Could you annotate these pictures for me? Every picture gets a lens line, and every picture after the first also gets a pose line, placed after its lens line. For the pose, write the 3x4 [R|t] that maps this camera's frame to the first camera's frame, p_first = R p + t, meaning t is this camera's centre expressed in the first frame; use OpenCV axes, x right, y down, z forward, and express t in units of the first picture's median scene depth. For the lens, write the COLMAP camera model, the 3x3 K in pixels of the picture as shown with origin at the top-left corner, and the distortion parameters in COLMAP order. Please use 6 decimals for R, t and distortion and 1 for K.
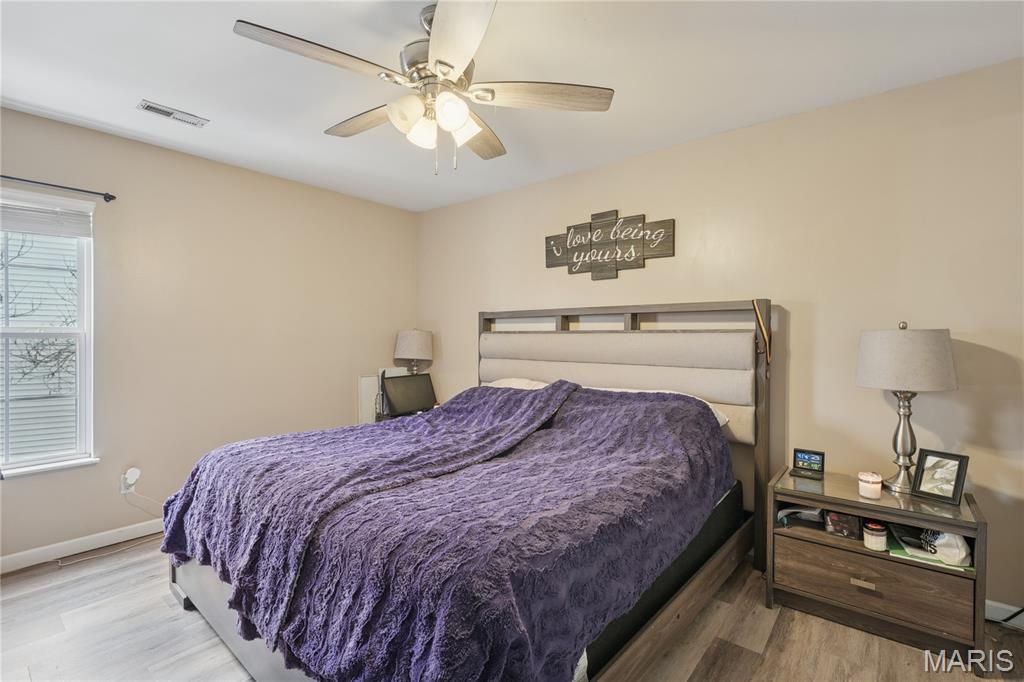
lens RADIAL K [[475.4, 0, 511.1], [0, 475.4, 339.3], [0, 0, 1]] dist [-0.000286, -0.000102]
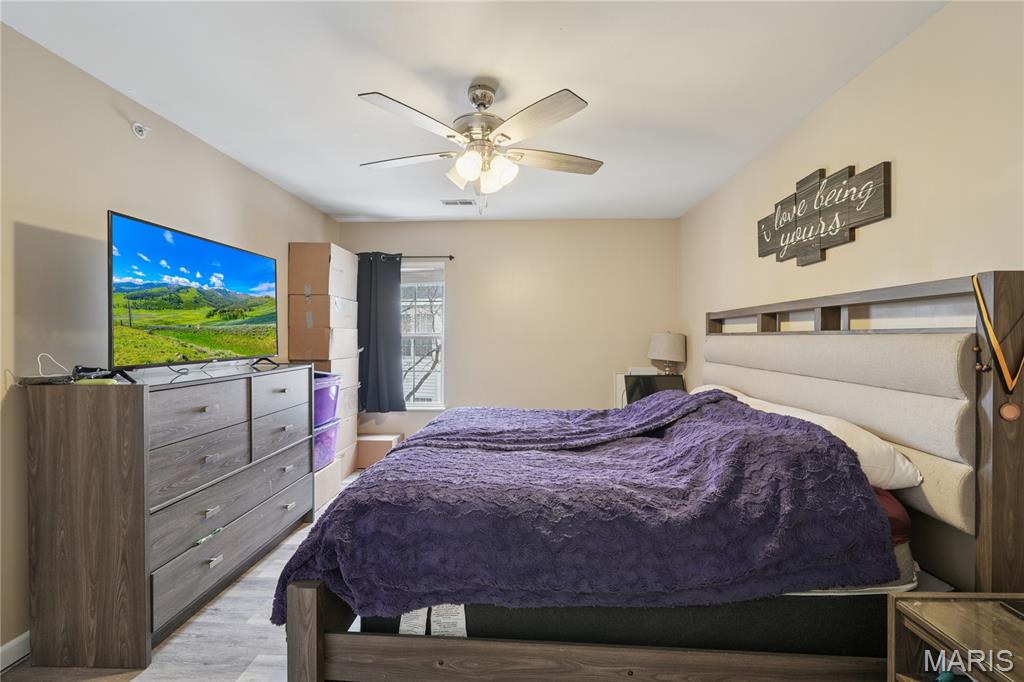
lens RADIAL K [[430.2, 0, 508.8], [0, 430.2, 340.4], [0, 0, 1]] dist [0.004148, 0.000308]
pose [[0.597992, 0.005323, -0.801484, 0.456865], [-0.003949, 0.999985, 0.003695, -0.004937], [0.801492, 0.000956, 0.598005, 0.201867]]
